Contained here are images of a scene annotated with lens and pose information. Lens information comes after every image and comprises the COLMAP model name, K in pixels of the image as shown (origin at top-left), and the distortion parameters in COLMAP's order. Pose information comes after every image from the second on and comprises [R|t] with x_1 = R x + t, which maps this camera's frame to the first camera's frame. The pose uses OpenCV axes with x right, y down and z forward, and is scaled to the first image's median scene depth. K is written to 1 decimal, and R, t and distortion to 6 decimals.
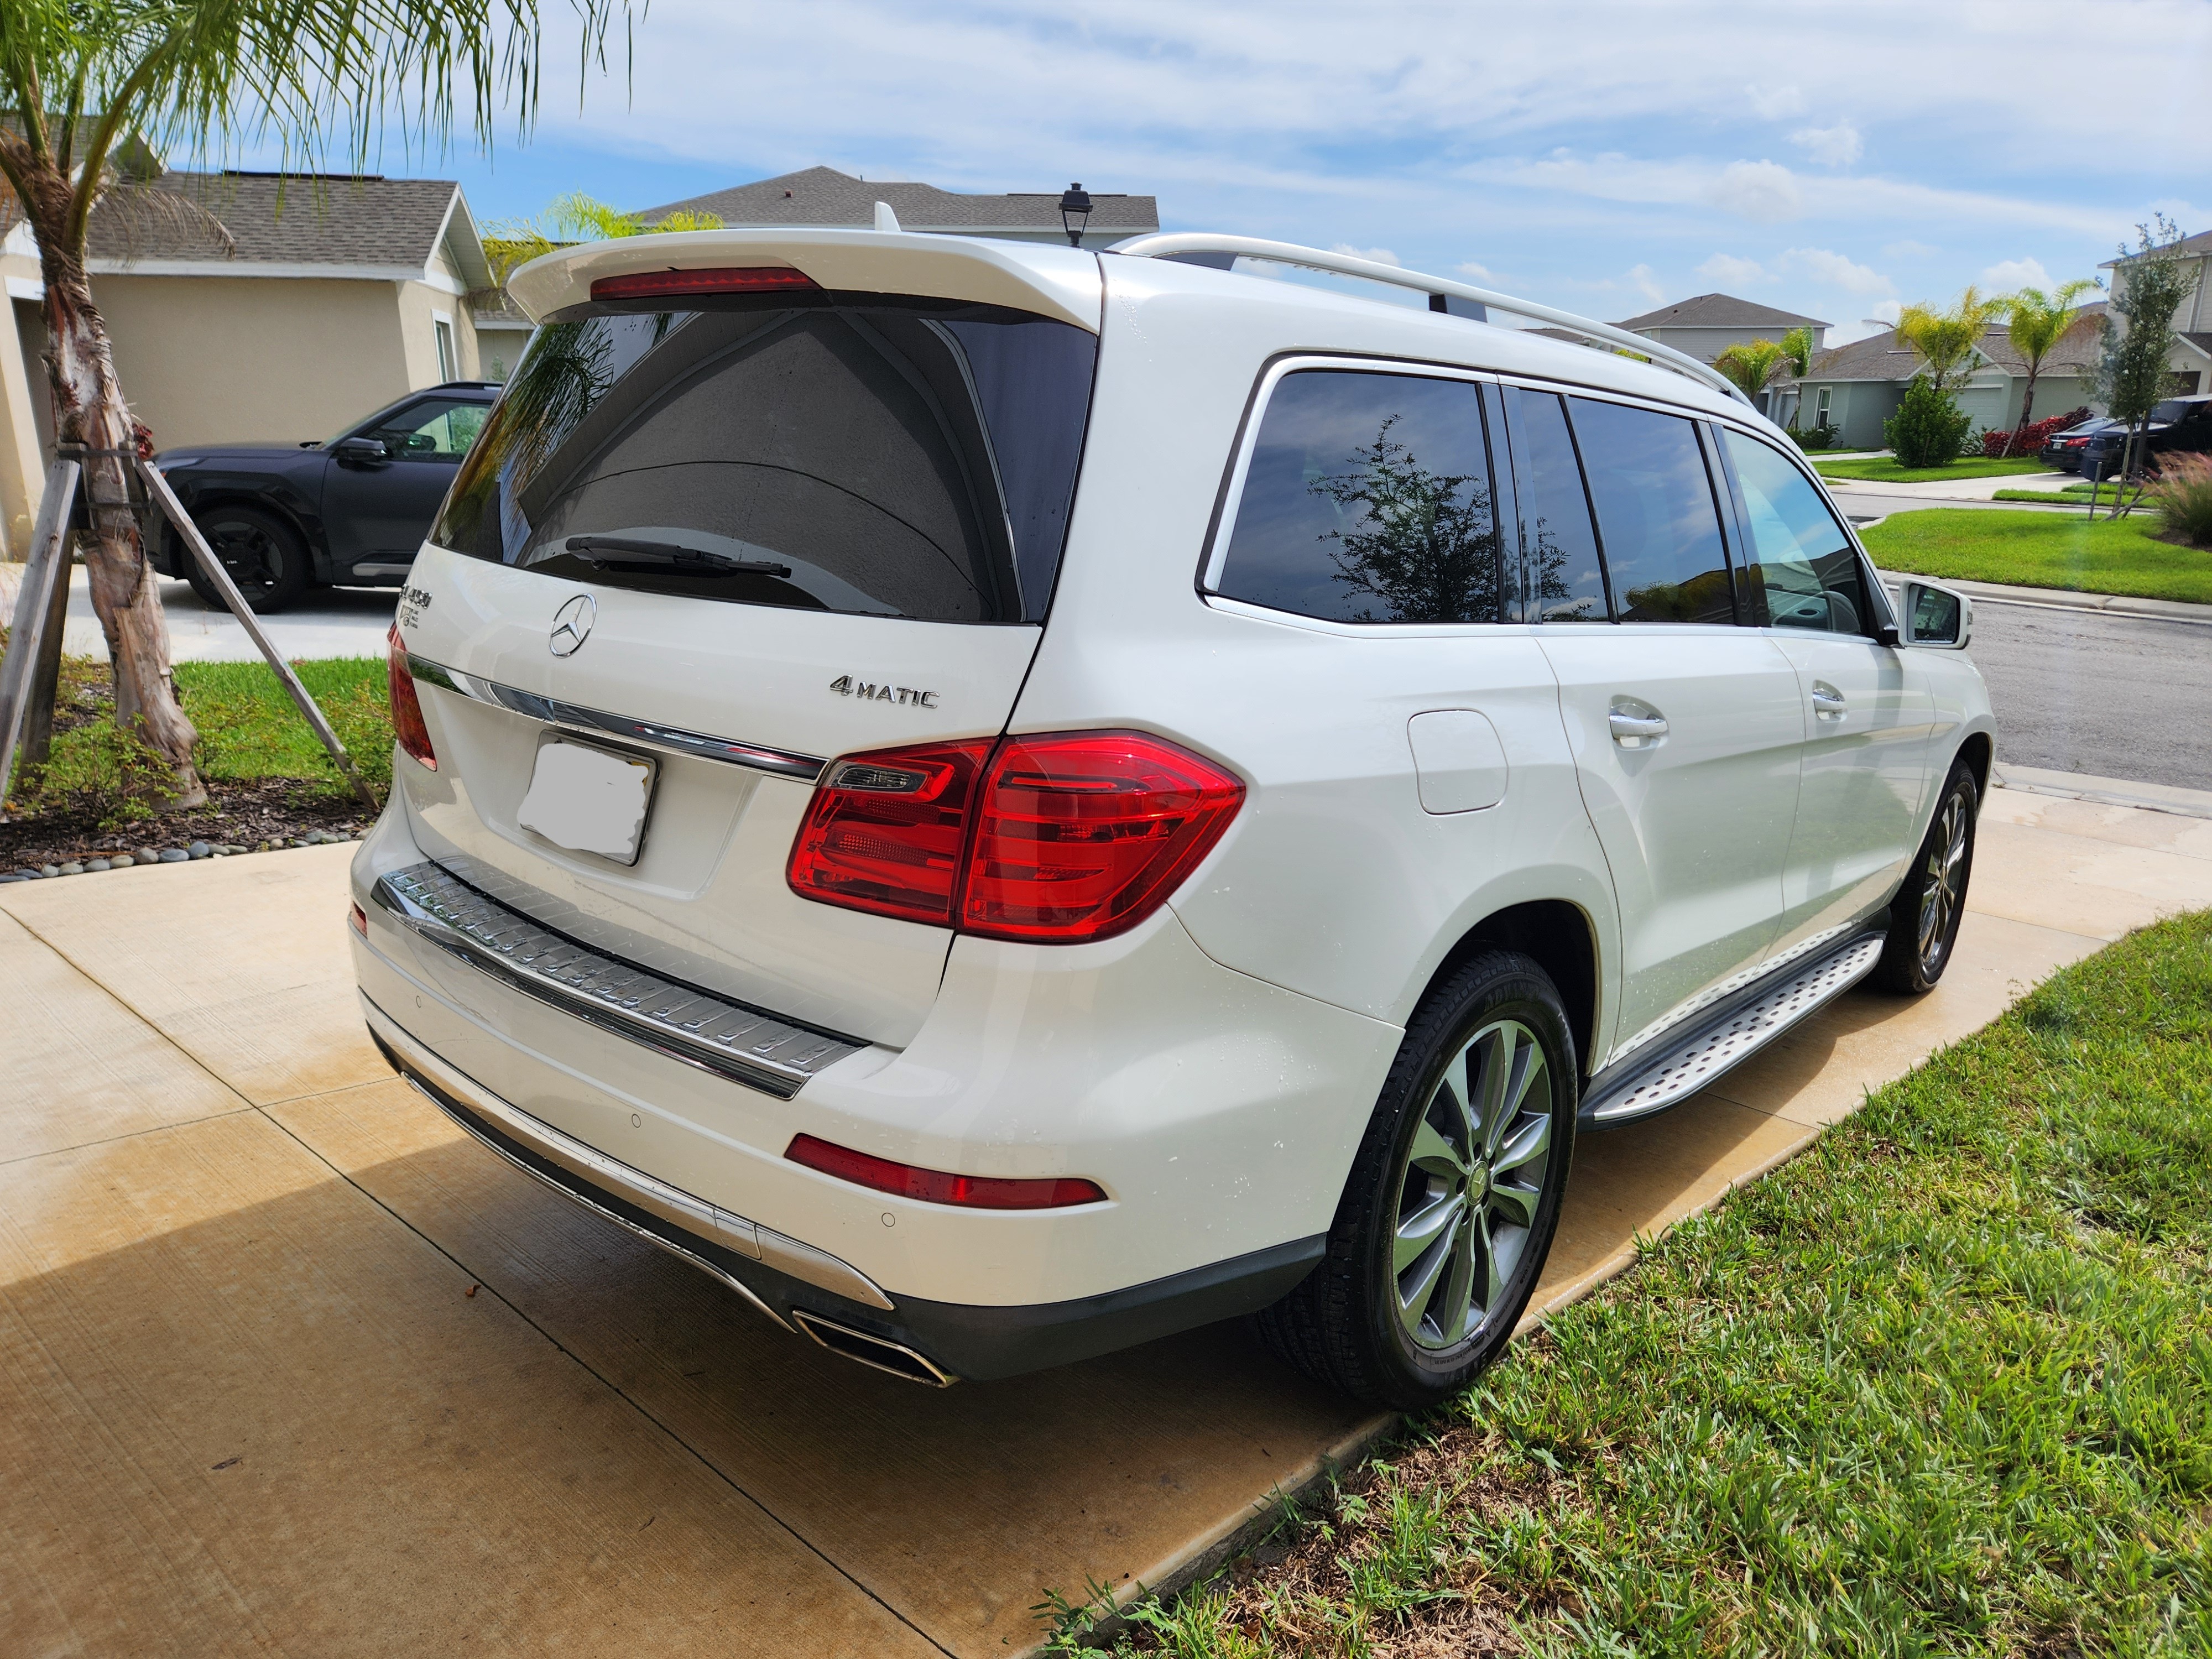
lens RADIAL K [[1542.1, 0, 1119.0], [0, 1542.1, 828.8], [0, 0, 1]] dist [0.058552, -0.045780]
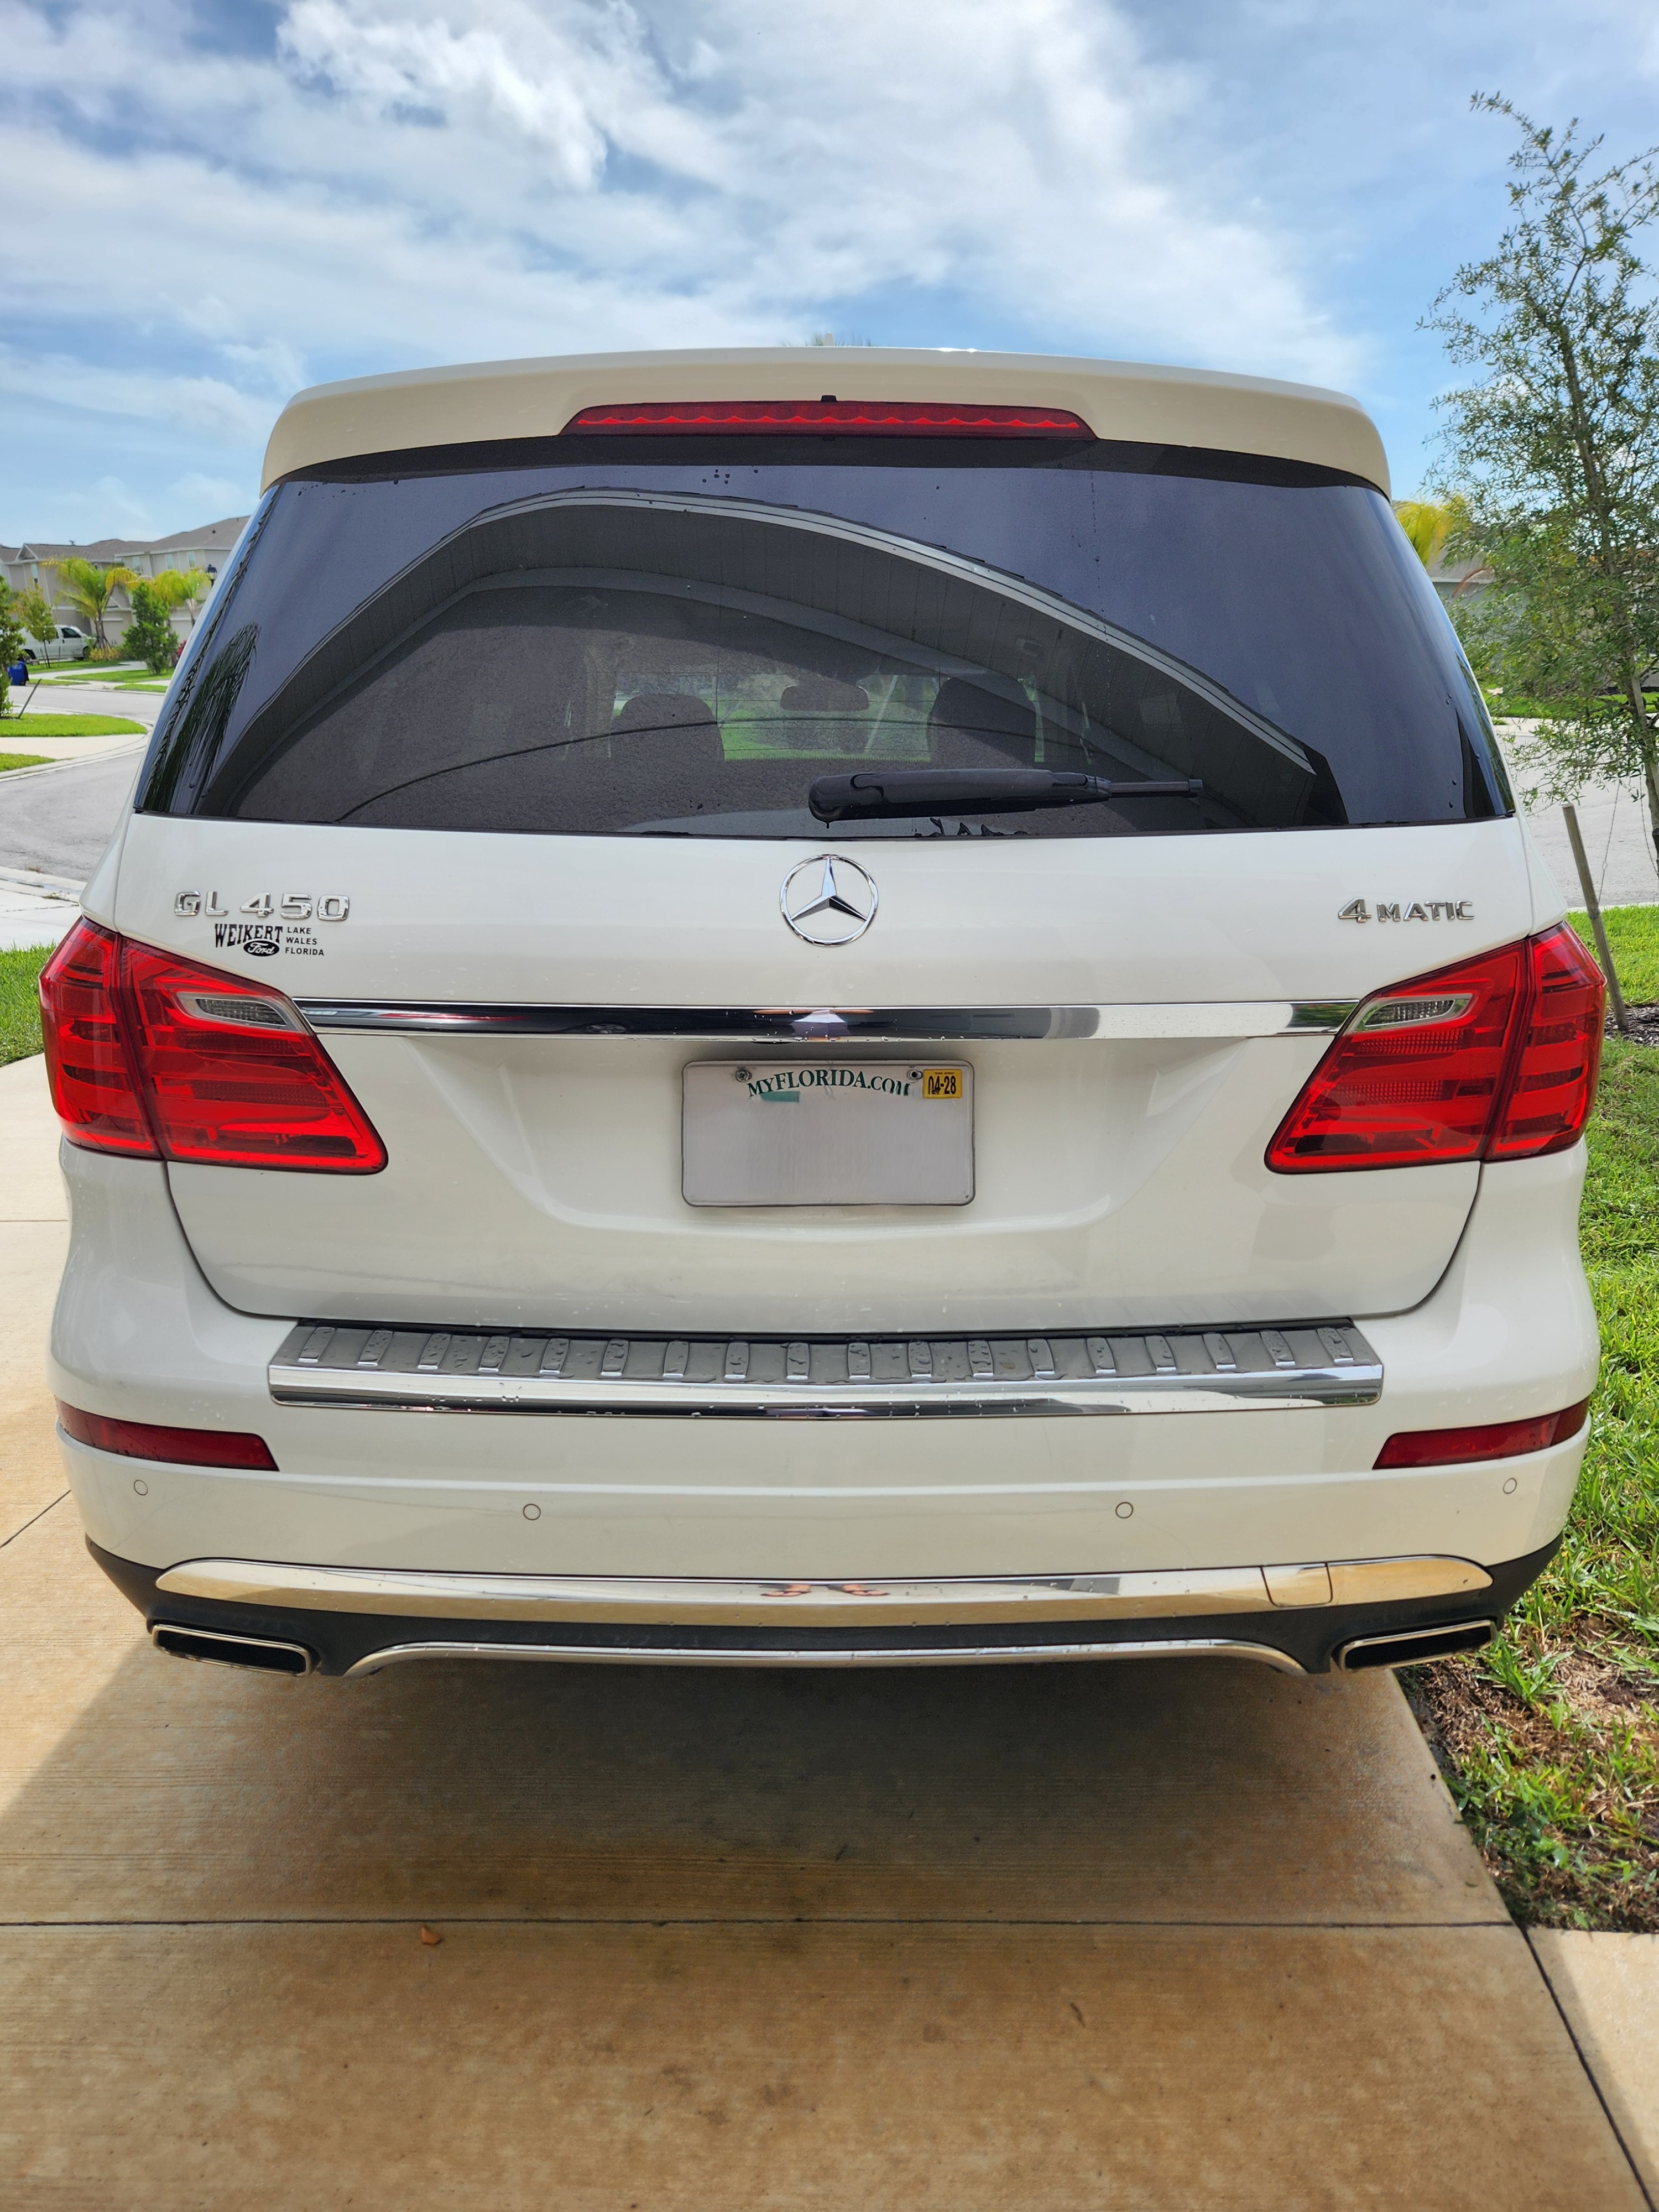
lens RADIAL K [[1542.1, 0, 829.5], [0, 1542.1, 1106.0], [0, 0, 1]] dist [0.058552, -0.045780]
pose [[0.737805, -0.205471, 0.642982, -0.948012], [0.185838, 0.977565, 0.099147, -0.124857], [-0.648929, 0.046340, 0.759437, 0.536428]]
